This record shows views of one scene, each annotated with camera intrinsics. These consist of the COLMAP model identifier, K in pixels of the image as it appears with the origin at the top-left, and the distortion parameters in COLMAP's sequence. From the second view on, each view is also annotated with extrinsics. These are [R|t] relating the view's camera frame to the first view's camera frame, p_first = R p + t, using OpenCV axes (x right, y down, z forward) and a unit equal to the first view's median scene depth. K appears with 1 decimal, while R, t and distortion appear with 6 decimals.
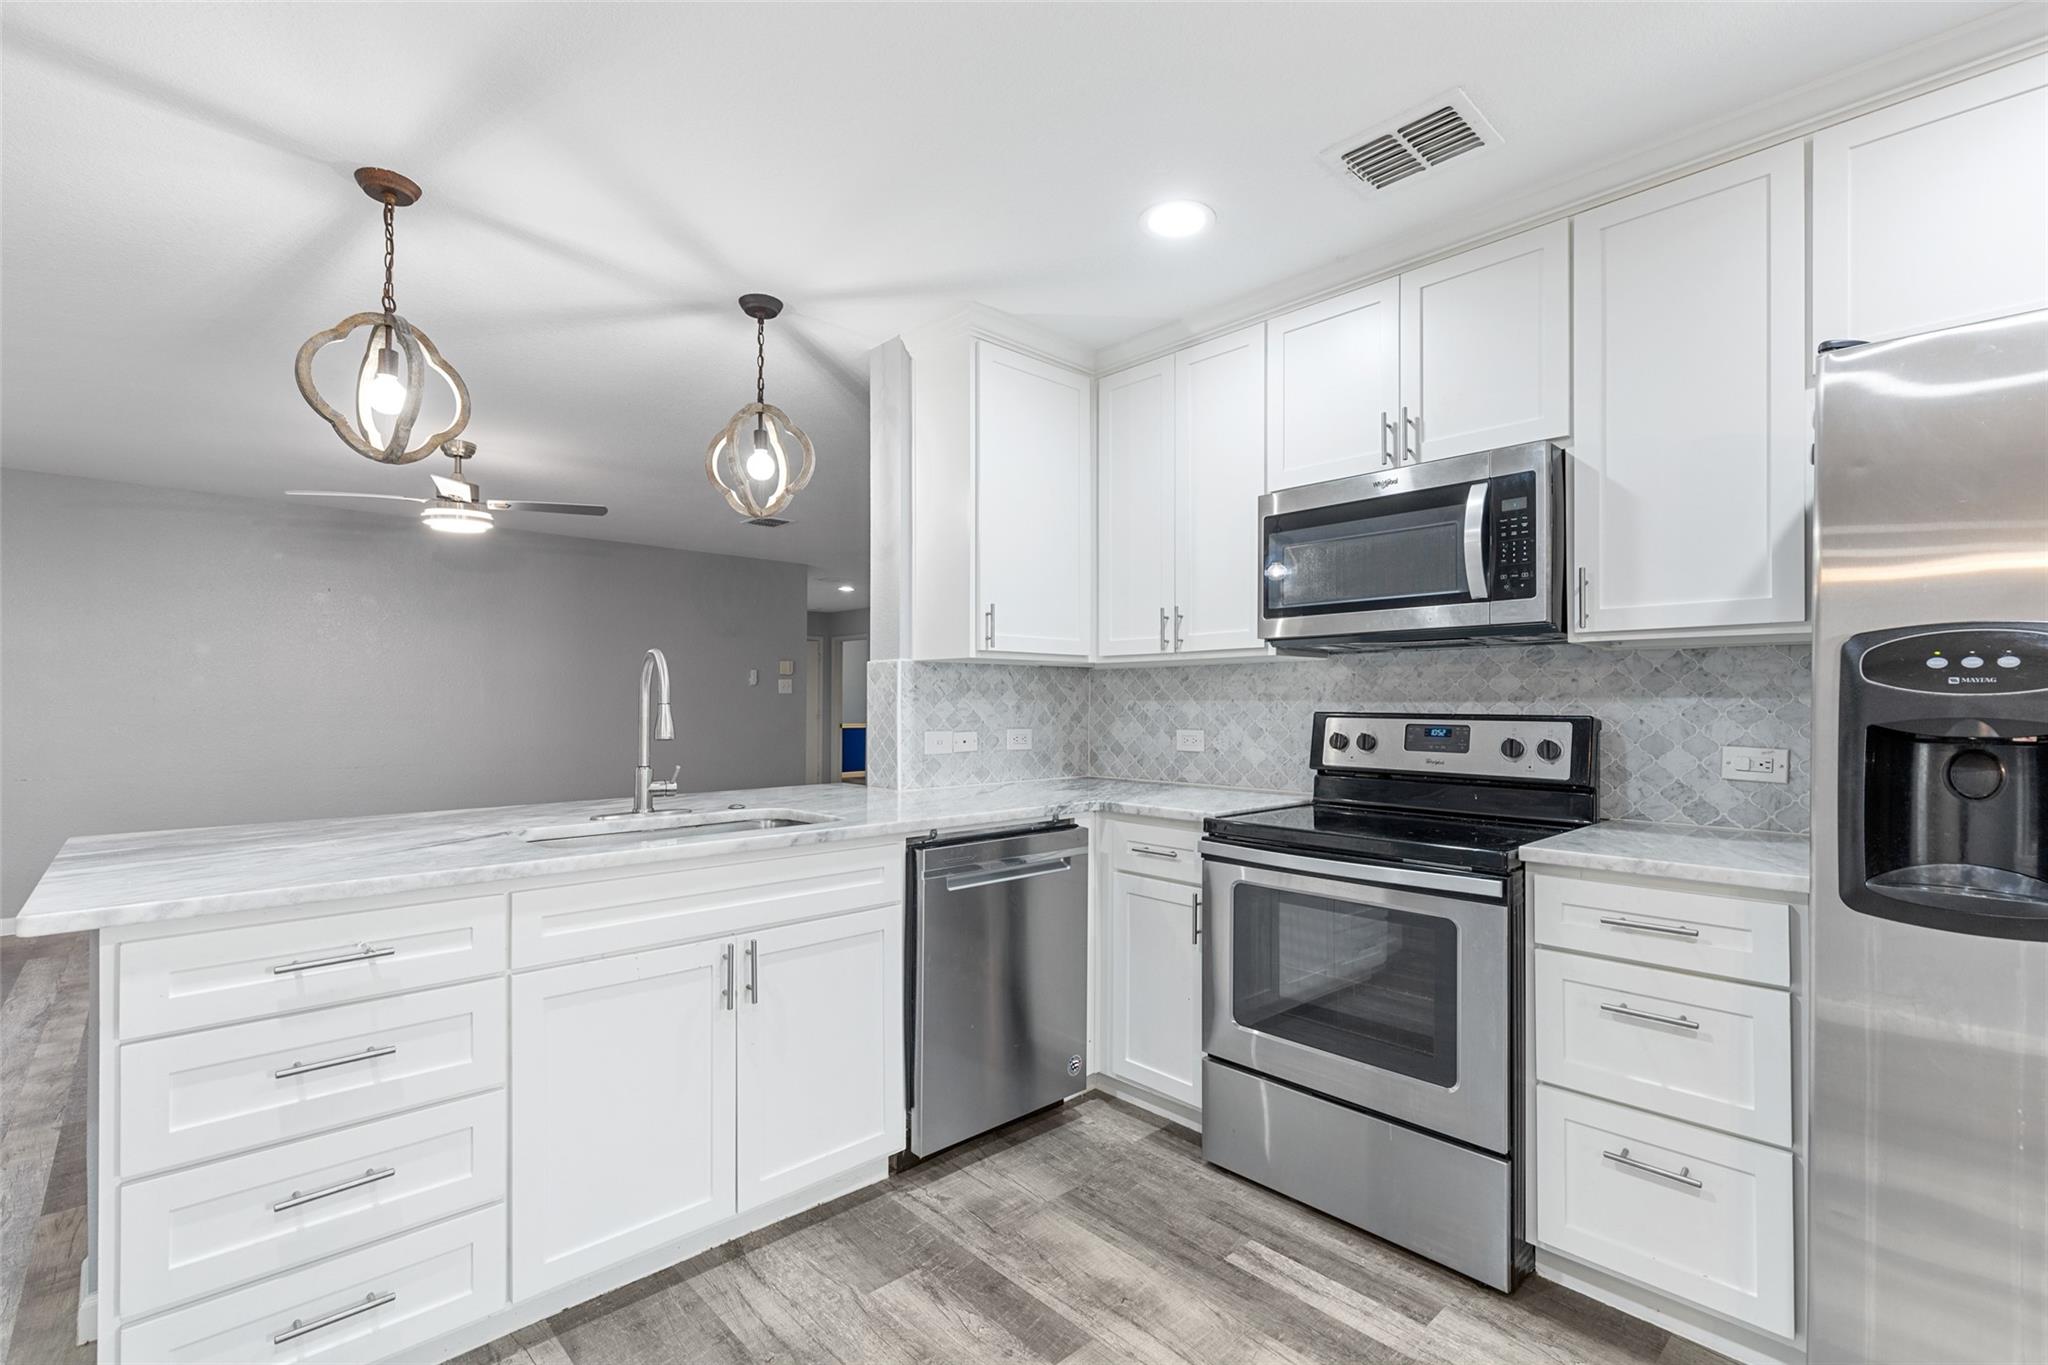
lens RADIAL K [[925.1, 0, 1034.4], [0, 925.1, 699.4], [0, 0, 1]] dist [0.009761, -0.000132]
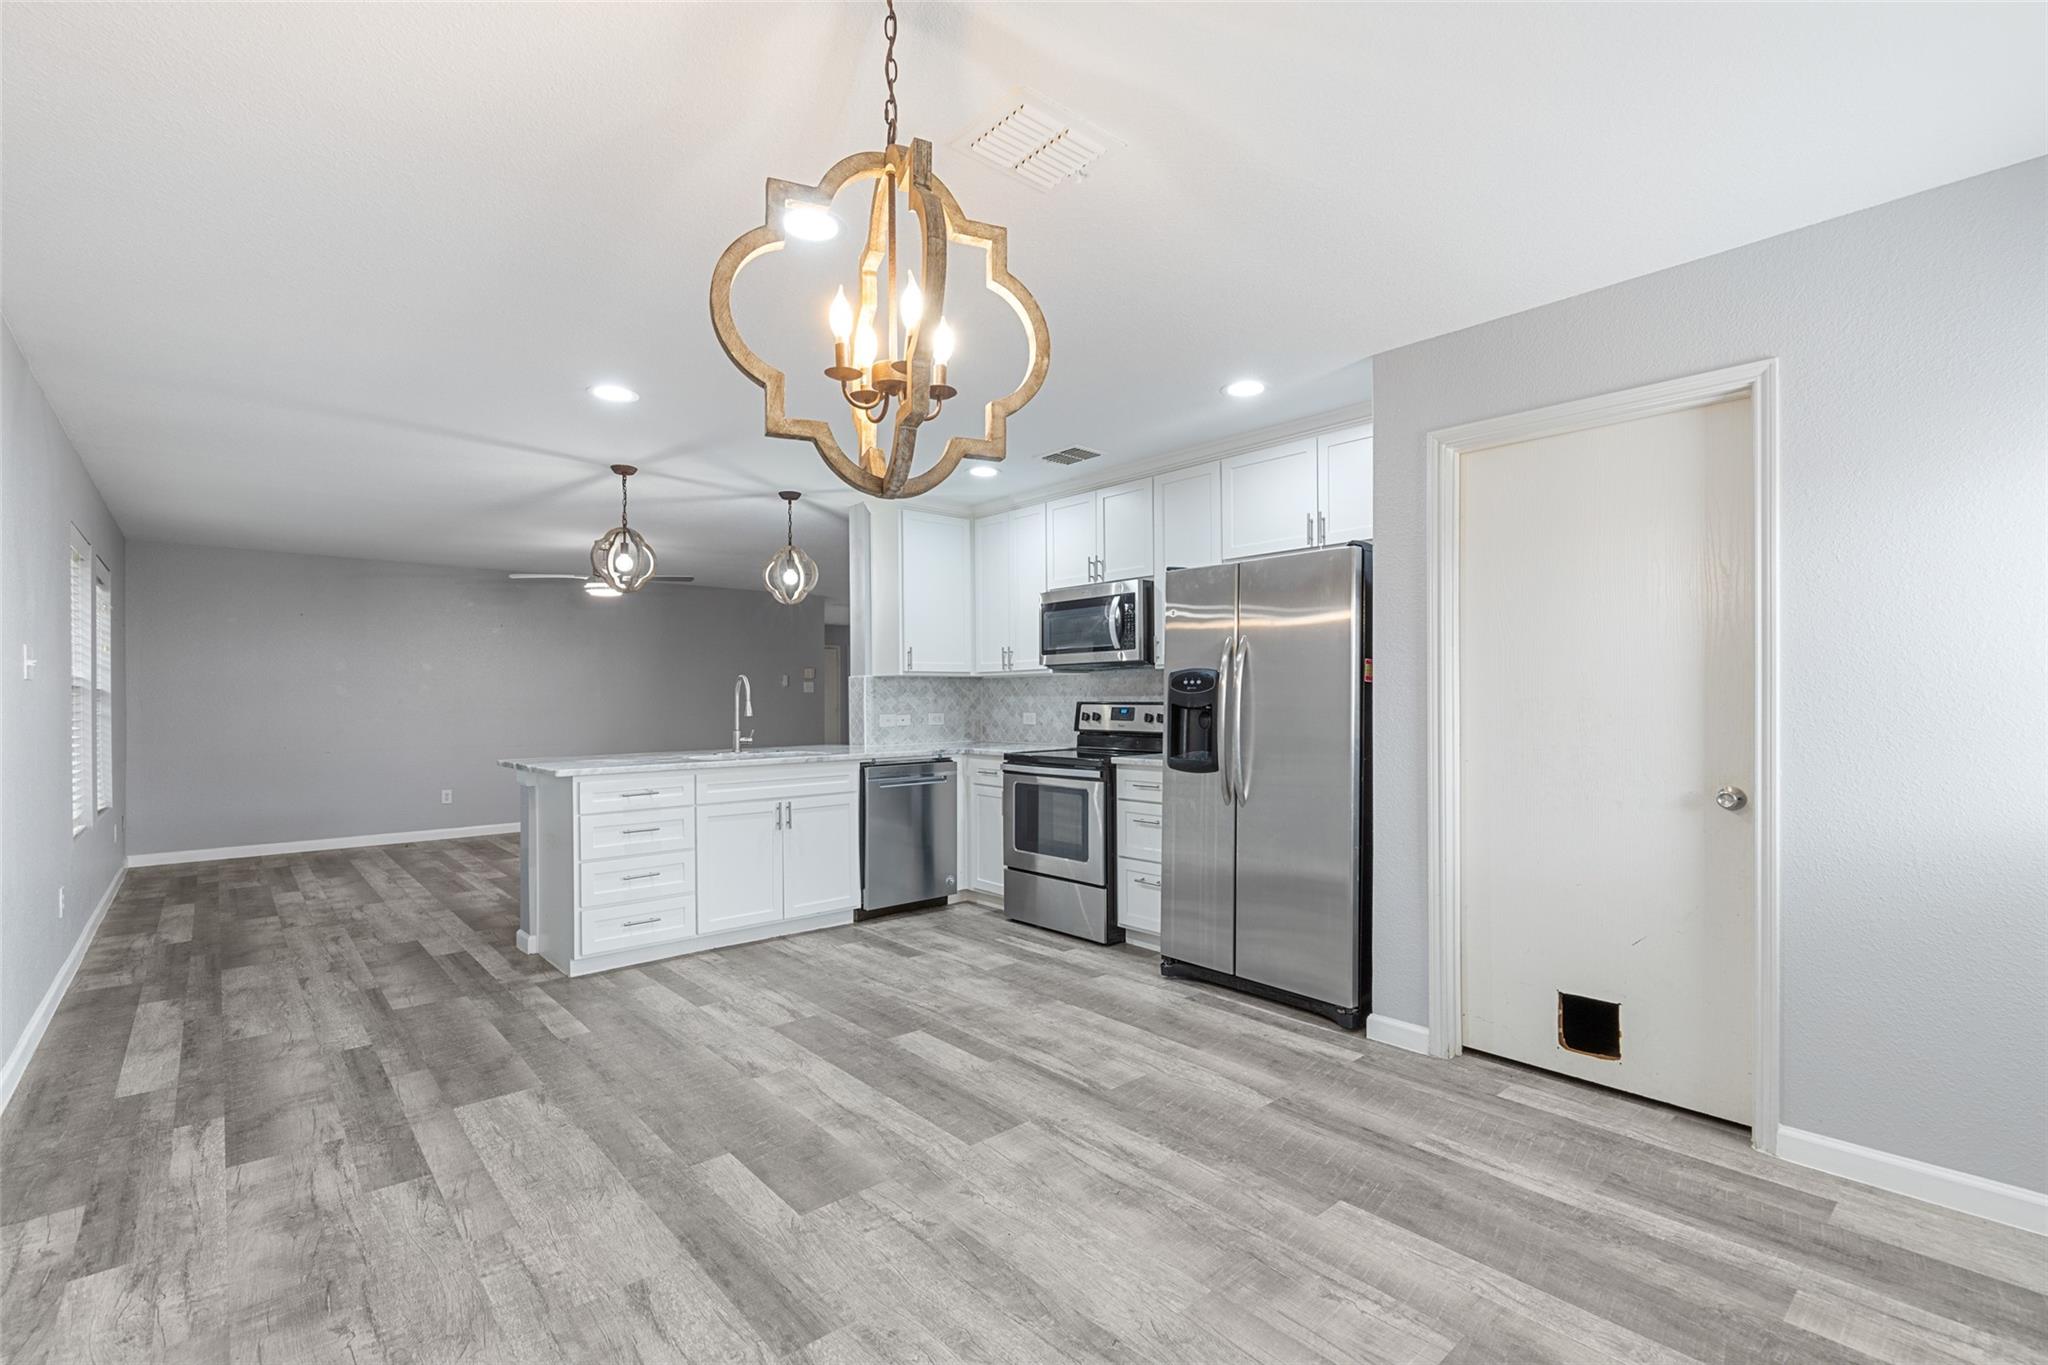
lens RADIAL K [[925.1, 0, 1034.4], [0, 925.1, 699.4], [0, 0, 1]] dist [0.009761, -0.000132]
pose [[0.999495, -0.008613, -0.030587, 0.310115], [0.008749, 0.999952, 0.004321, -0.000560], [0.030549, -0.004586, 0.999523, -1.050931]]
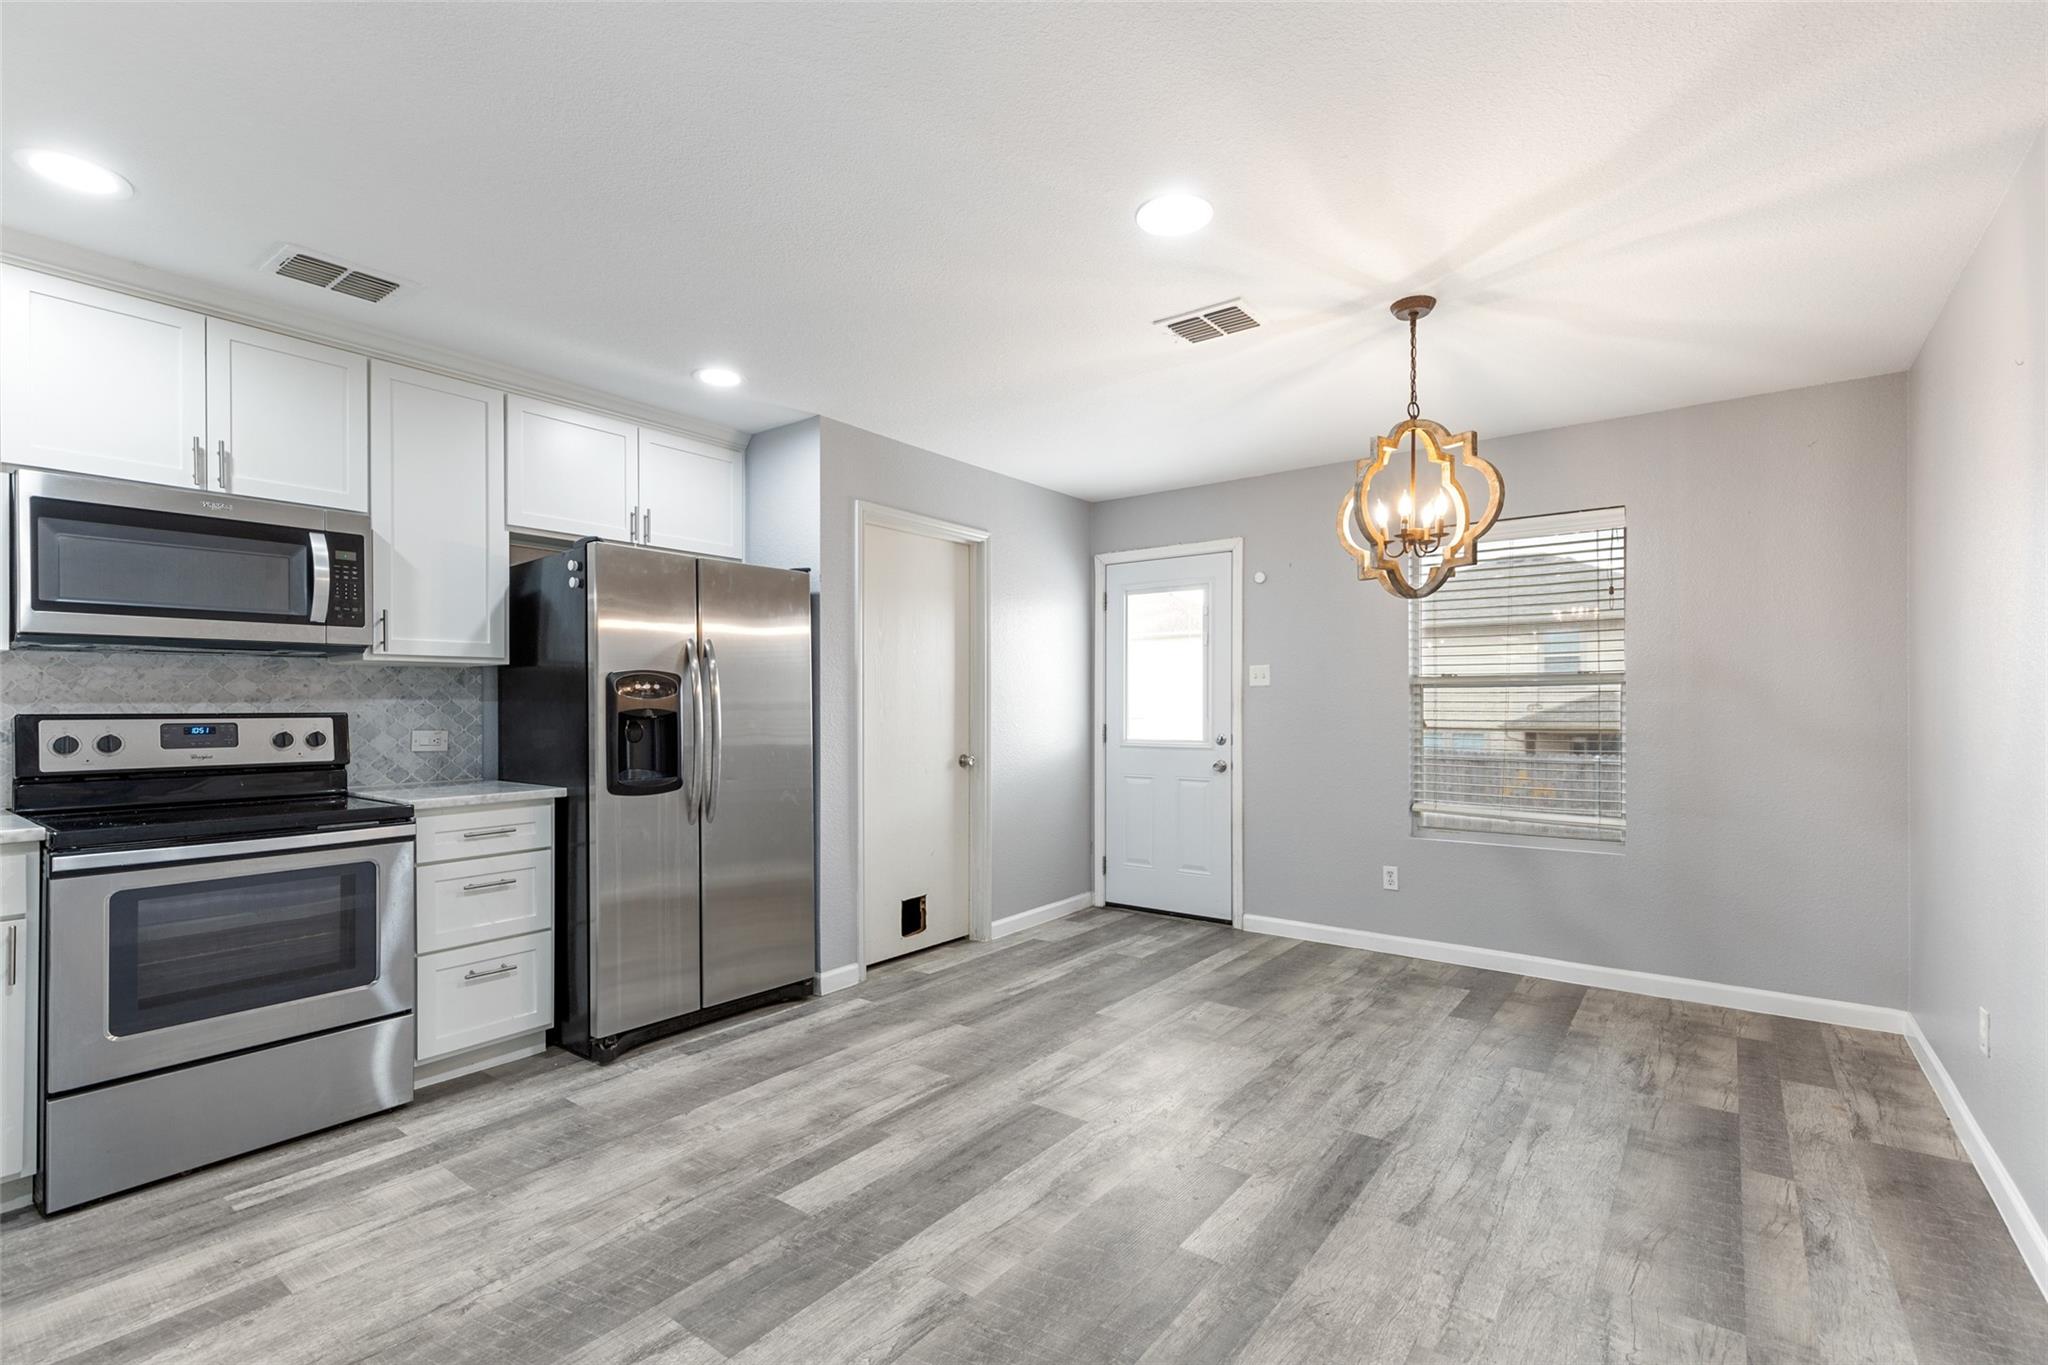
lens RADIAL K [[925.1, 0, 1034.4], [0, 925.1, 699.4], [0, 0, 1]] dist [0.009761, -0.000132]
pose [[-0.172646, 0.000975, 0.984983, -0.857550], [-0.000961, 0.999999, -0.001158, -0.000959], [-0.984983, -0.001146, -0.172645, 0.214702]]
